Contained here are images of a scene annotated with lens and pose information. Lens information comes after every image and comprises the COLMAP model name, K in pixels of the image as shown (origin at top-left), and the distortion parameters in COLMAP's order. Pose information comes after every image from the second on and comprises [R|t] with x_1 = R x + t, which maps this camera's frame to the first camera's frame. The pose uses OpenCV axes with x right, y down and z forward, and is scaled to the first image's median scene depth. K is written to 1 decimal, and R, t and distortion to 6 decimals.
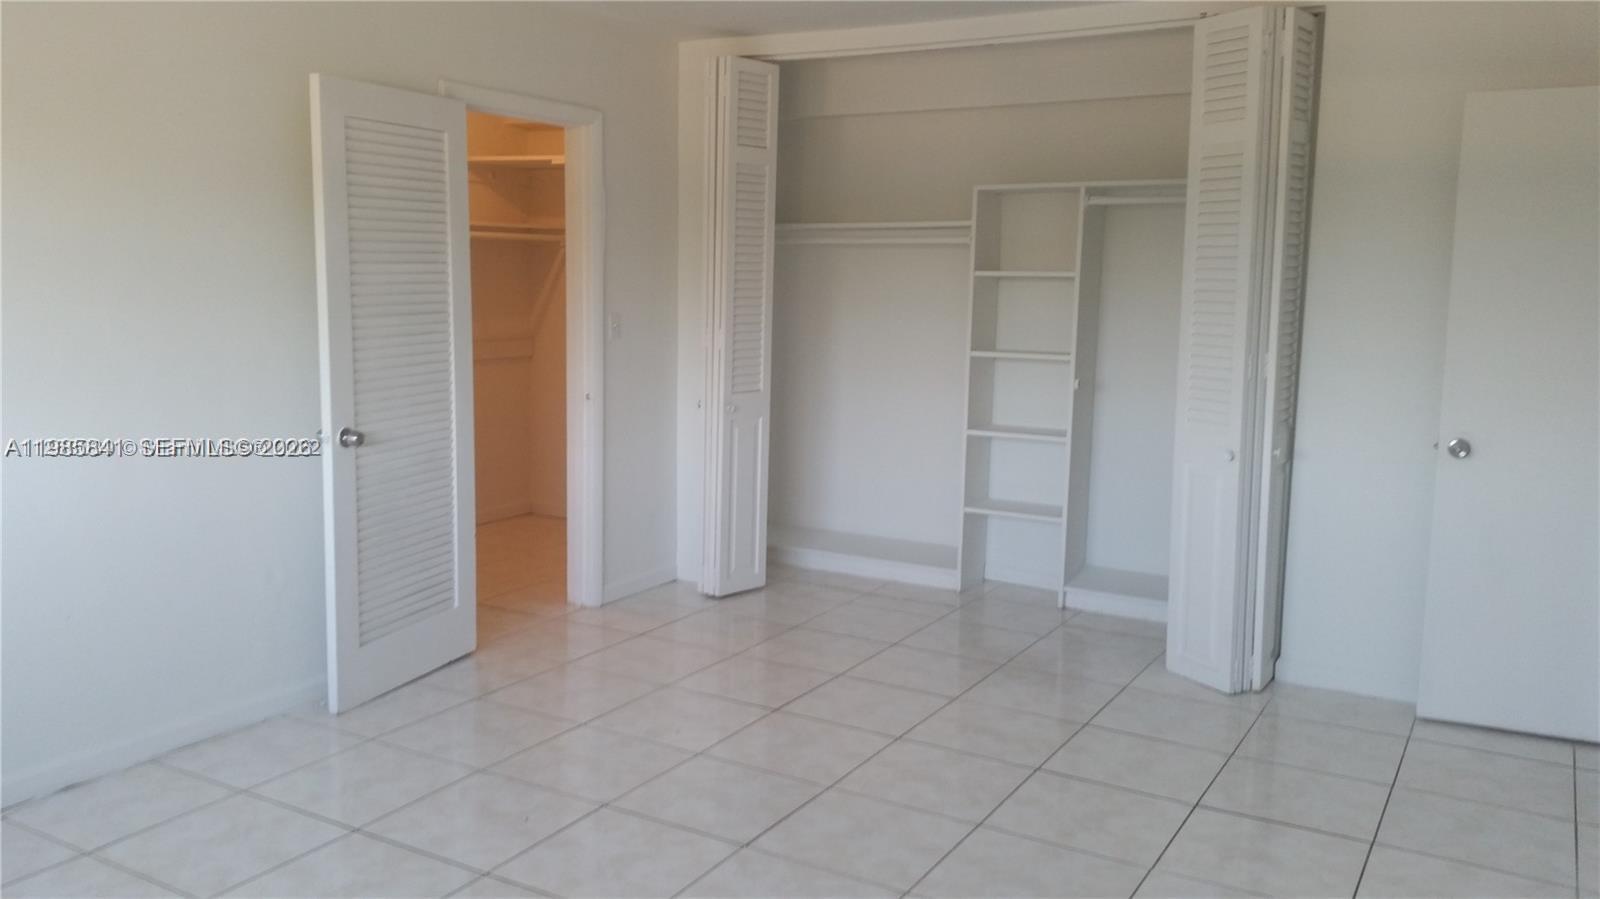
lens RADIAL K [[1305.8, 0, 797.0], [0, 1305.8, 443.6], [0, 0, 1]] dist [0.004536, -0.002762]
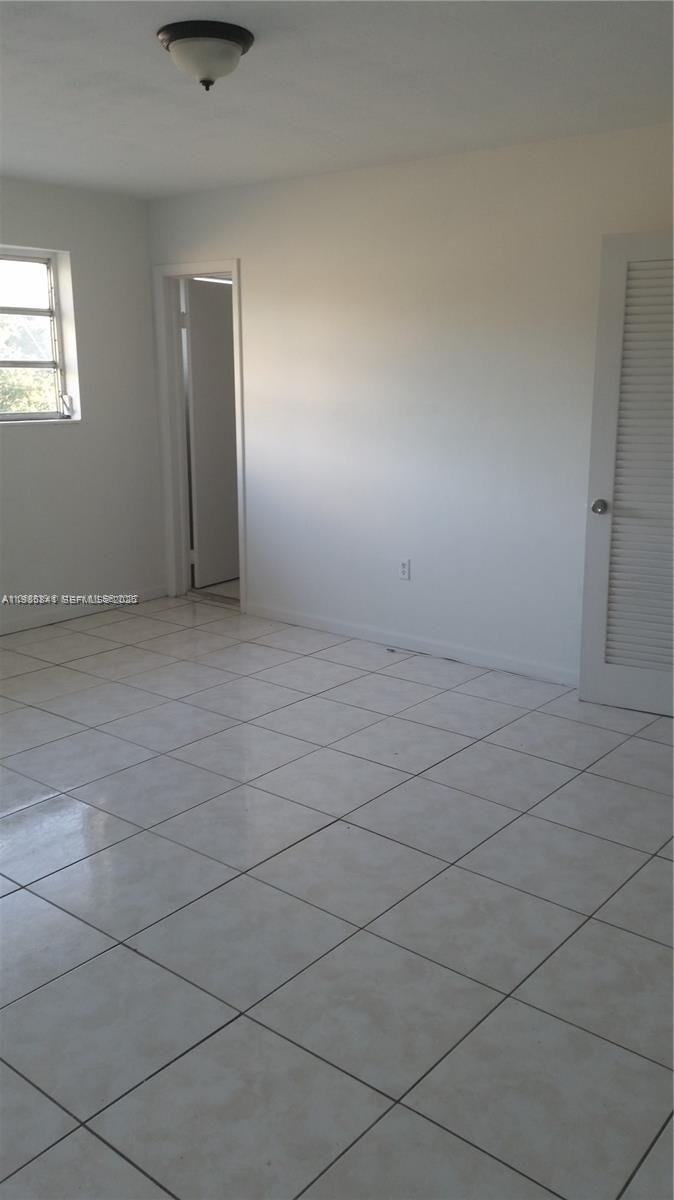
lens RADIAL K [[979.4, 0, 335.5], [0, 979.4, 603.2], [0, 0, 1]] dist [0.004536, -0.002762]
pose [[-0.153928, 0.226602, -0.961747, 0.709192], [-0.136350, 0.959164, 0.247817, -0.124377], [0.978629, 0.169280, -0.116745, 0.873709]]
